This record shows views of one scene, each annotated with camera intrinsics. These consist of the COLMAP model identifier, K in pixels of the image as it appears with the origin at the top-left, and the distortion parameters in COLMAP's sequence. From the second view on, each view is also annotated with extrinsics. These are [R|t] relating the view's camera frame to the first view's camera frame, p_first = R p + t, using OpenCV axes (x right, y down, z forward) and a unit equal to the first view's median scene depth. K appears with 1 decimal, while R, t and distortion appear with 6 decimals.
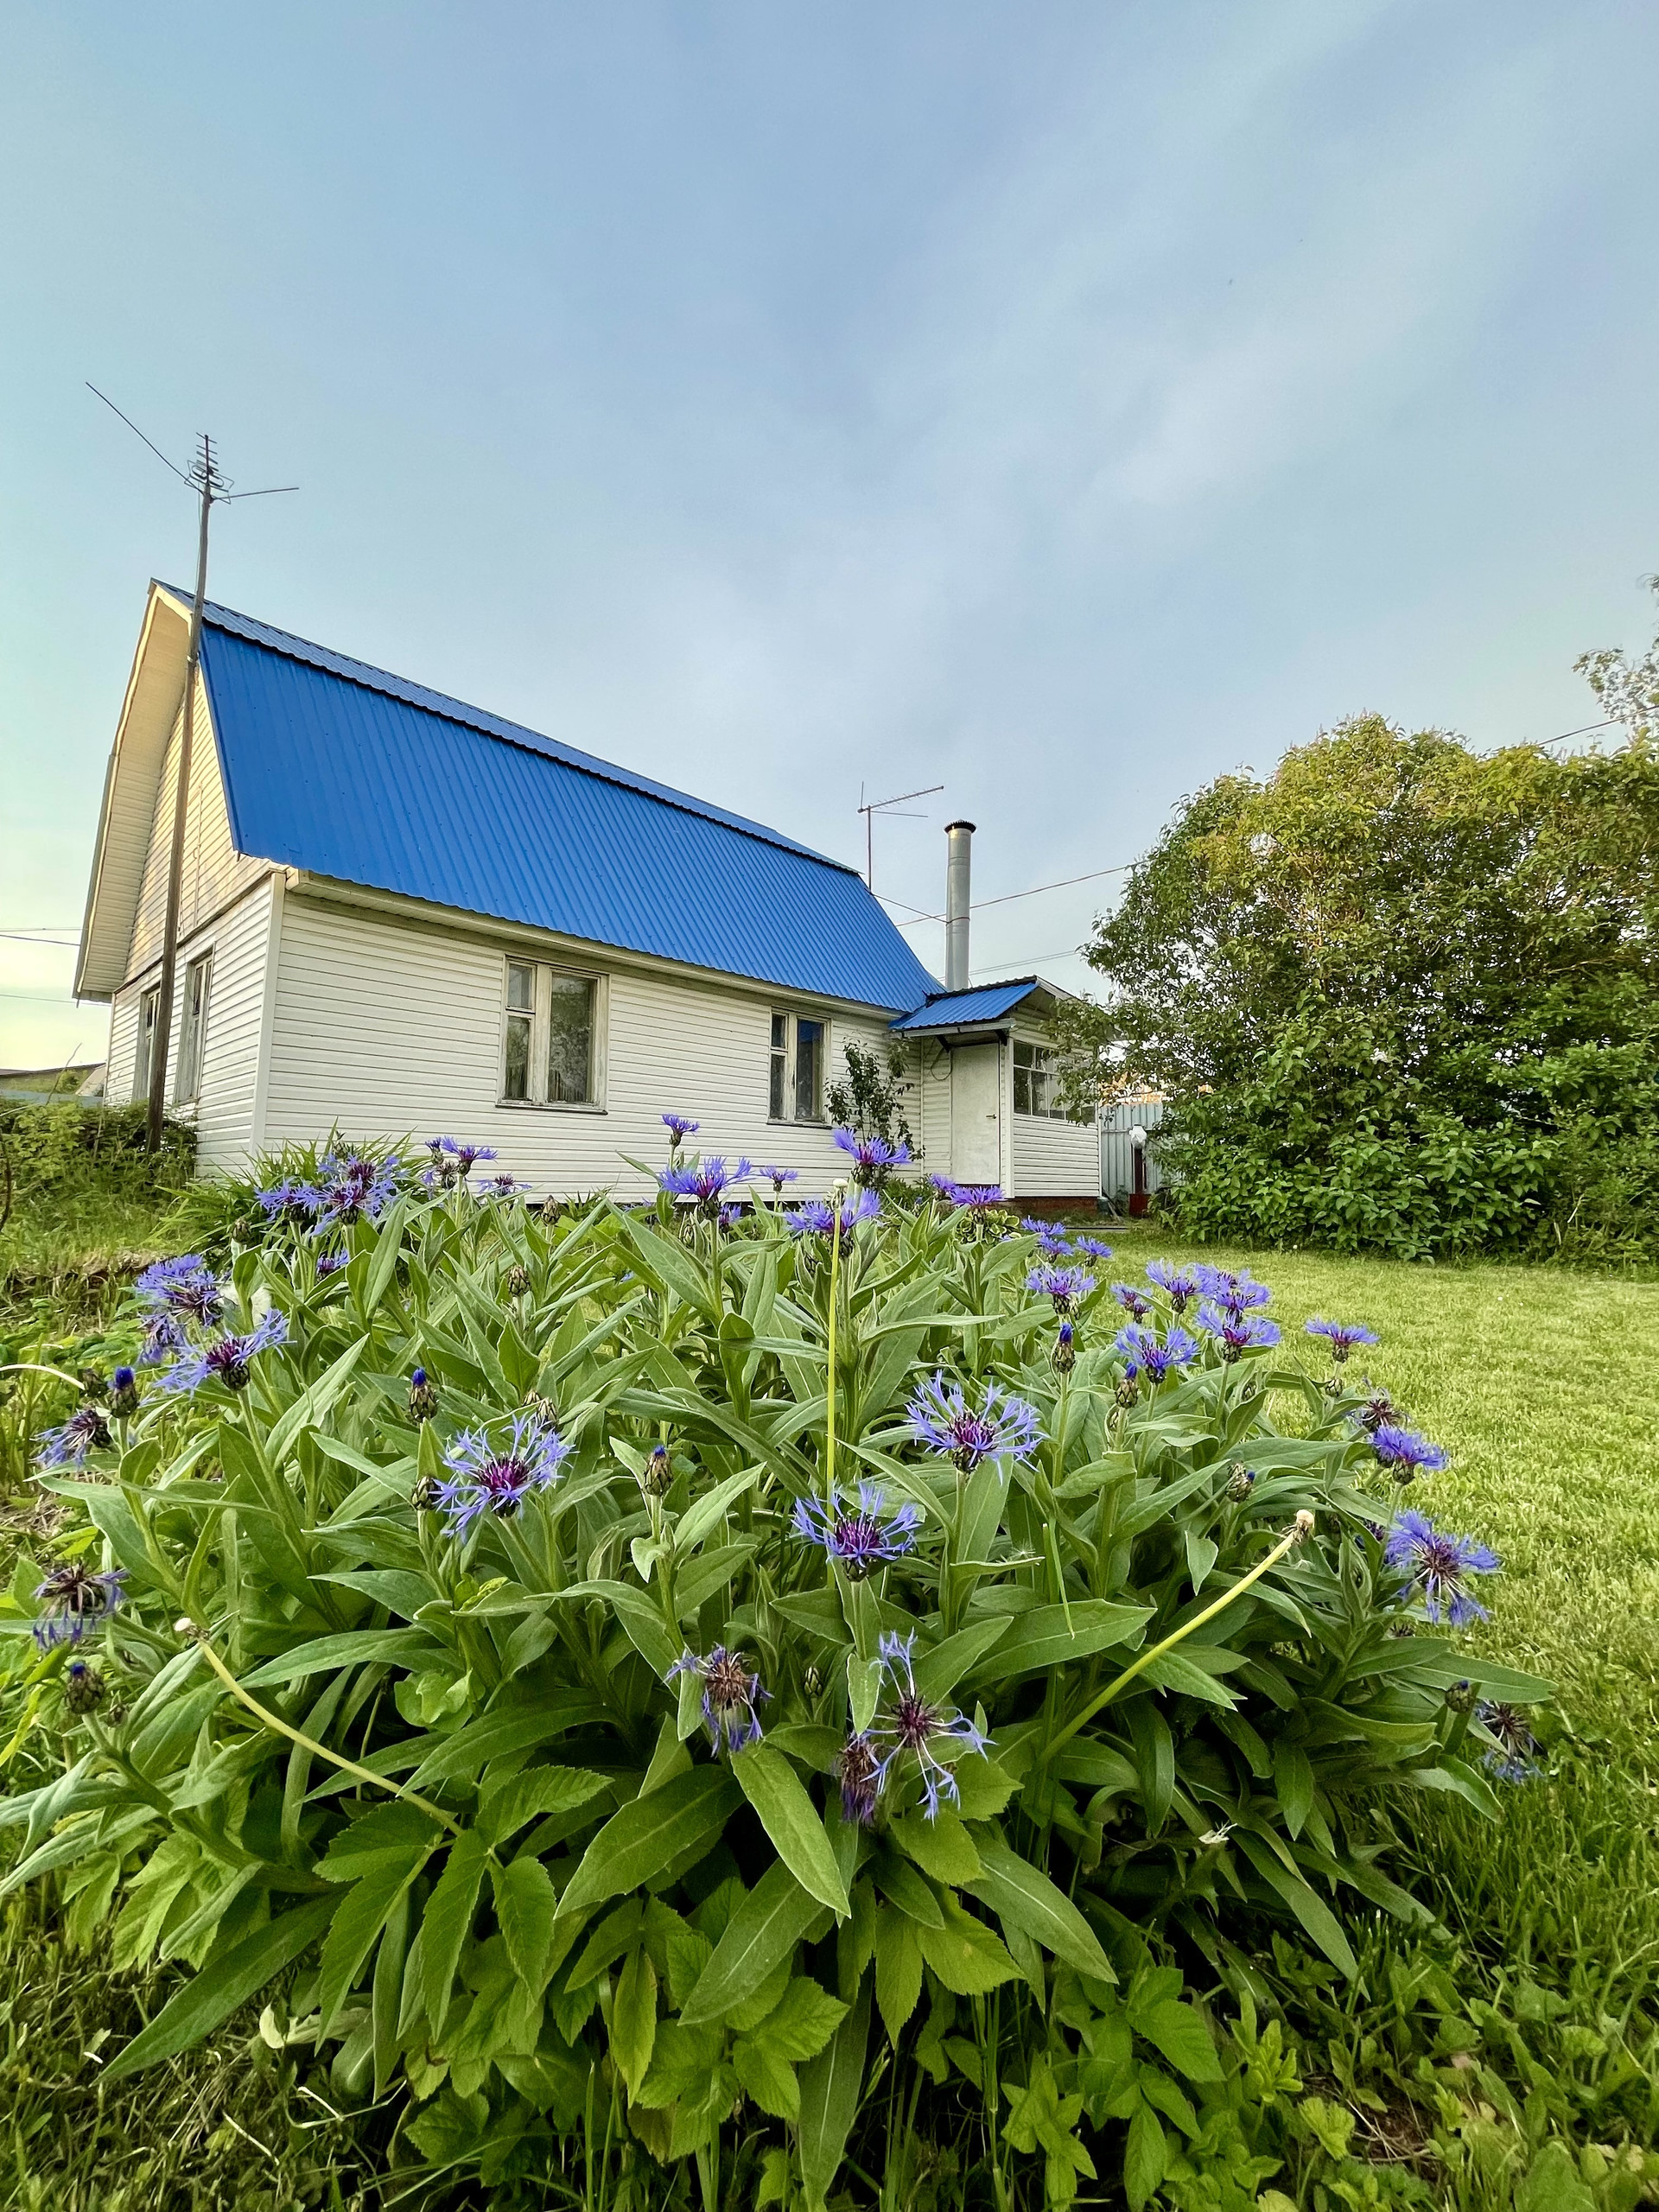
lens RADIAL K [[890.6, 0, 829.5], [0, 890.6, 1106.0], [0, 0, 1]] dist [-0.000024, -0.000003]
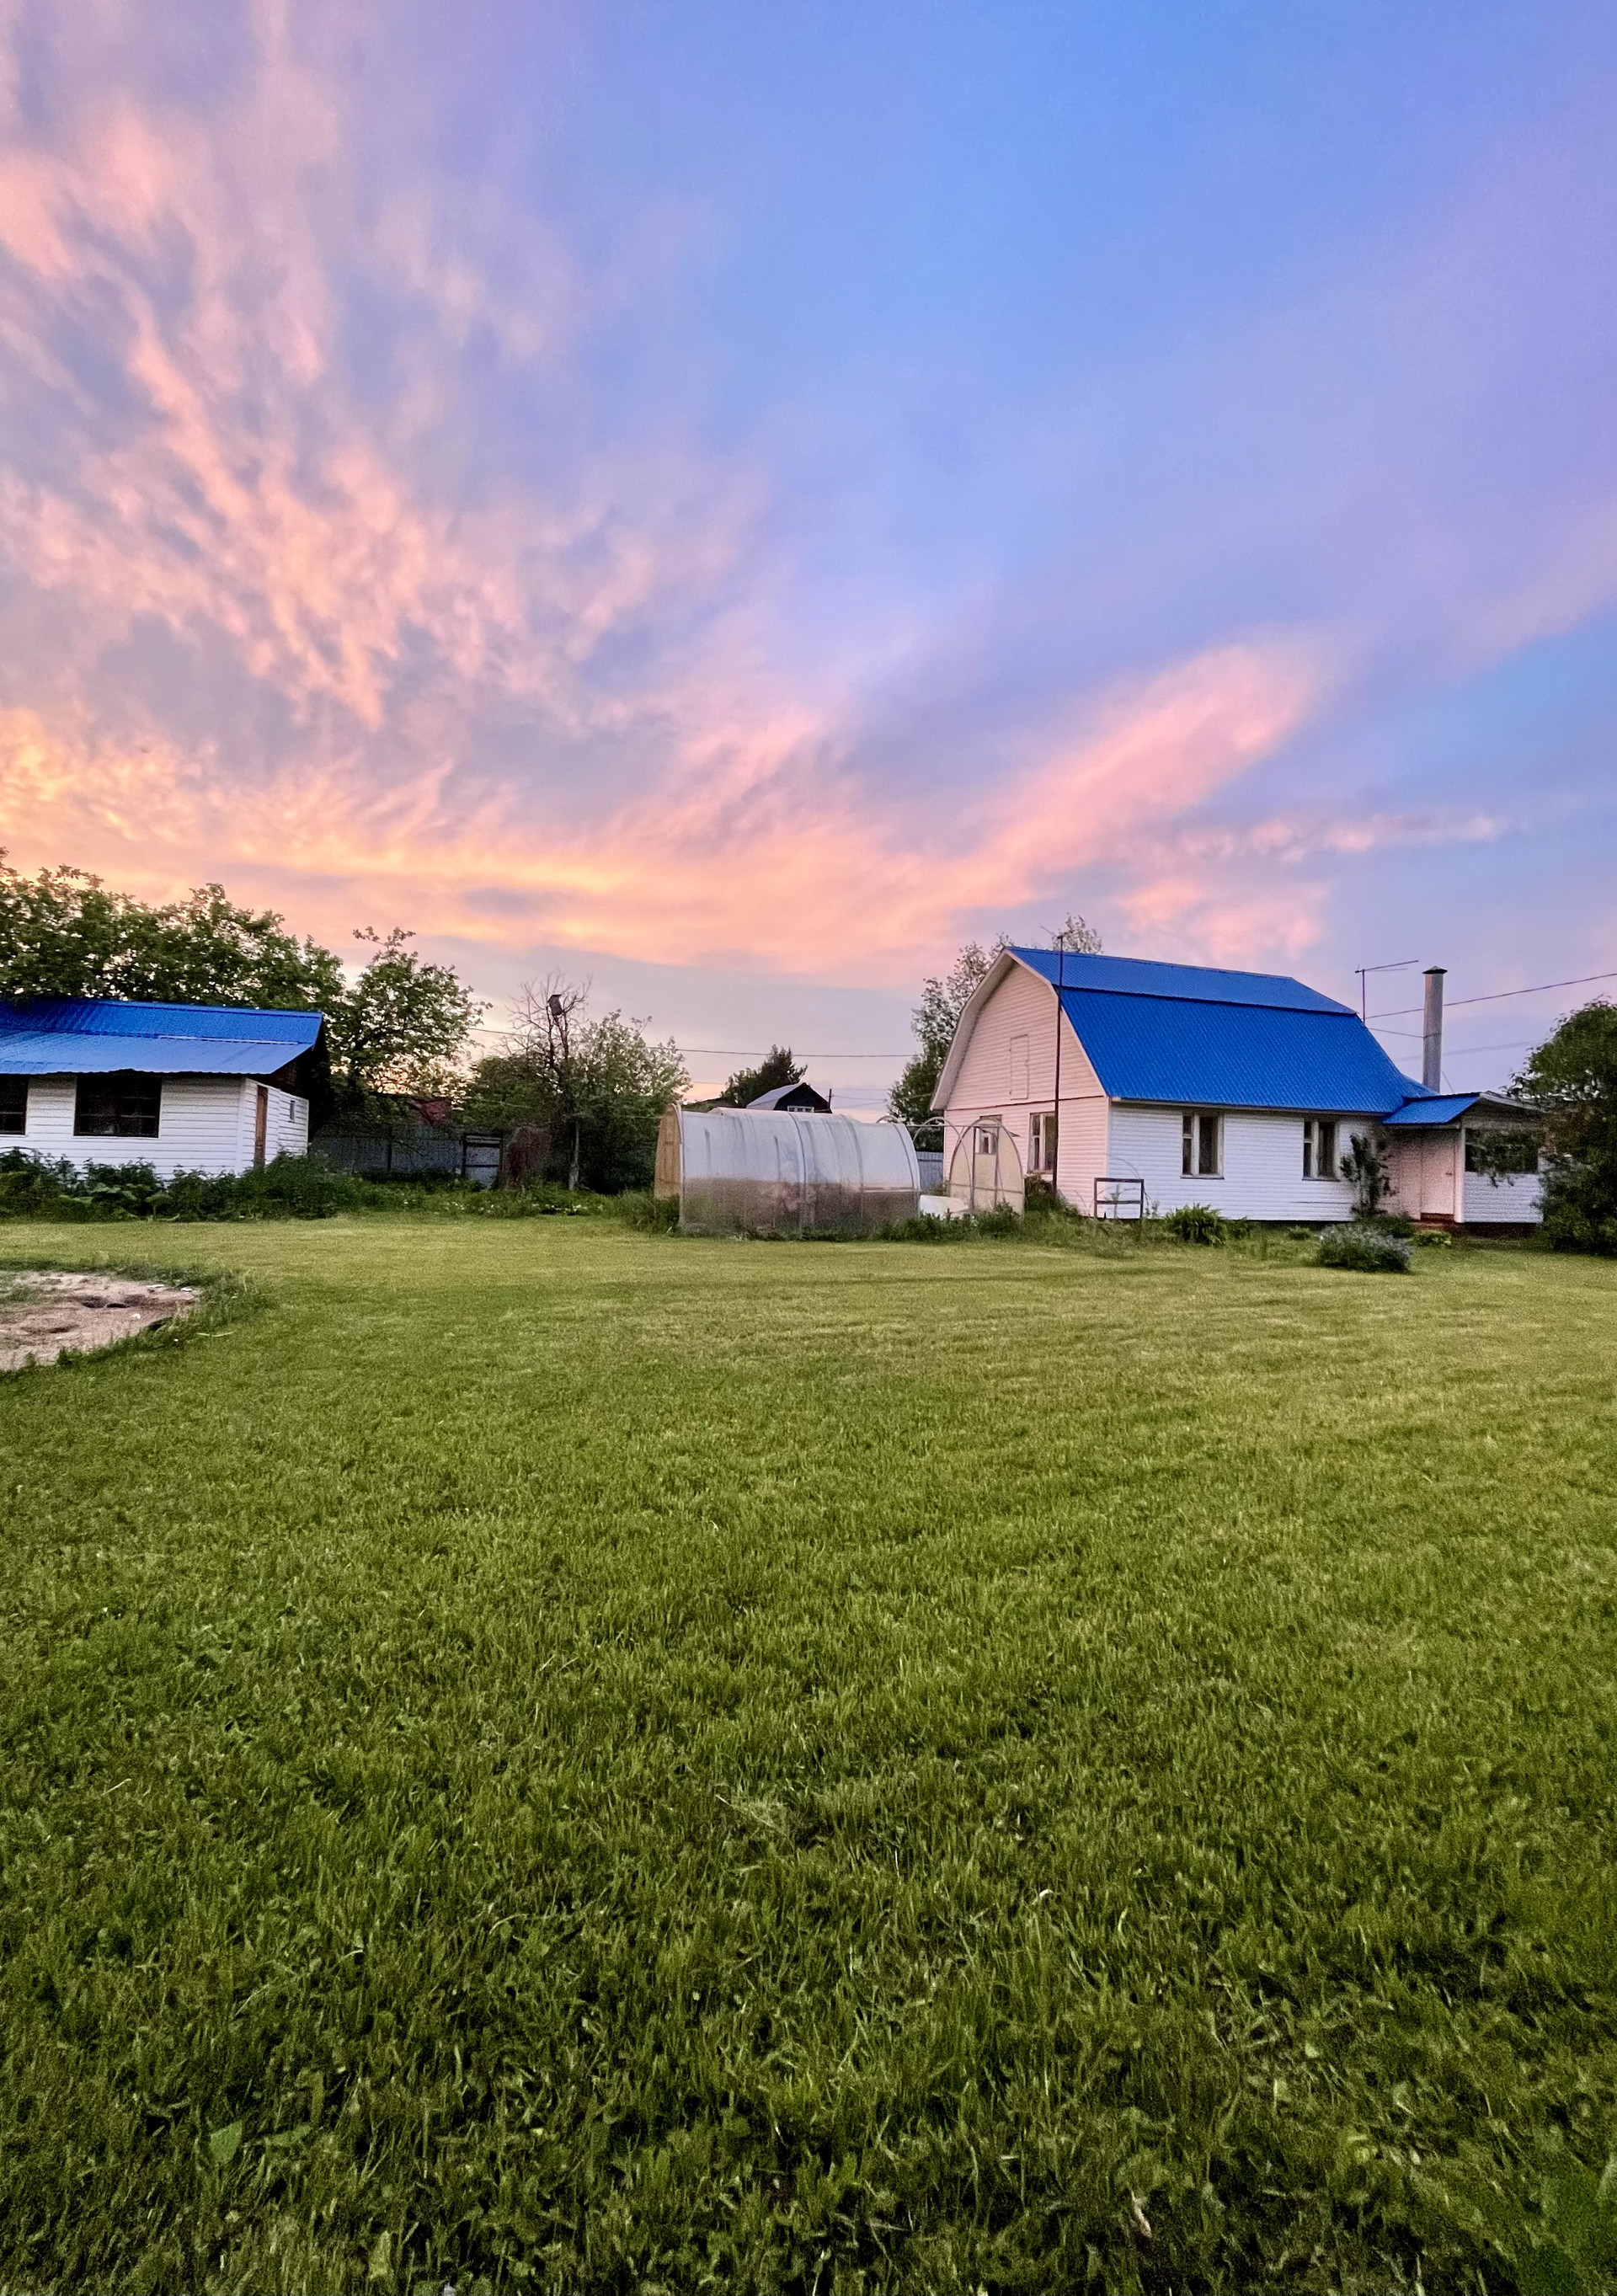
lens RADIAL K [[948.0, 0, 808.5], [0, 948.0, 1148.0], [0, 0, 1]] dist [-0.000355, -0.000021]
pose [[0.889962, 0.005048, -0.456006, -0.077070], [0.019457, 0.998608, 0.049028, -0.149895], [0.455619, -0.052506, 0.888625, -1.140348]]
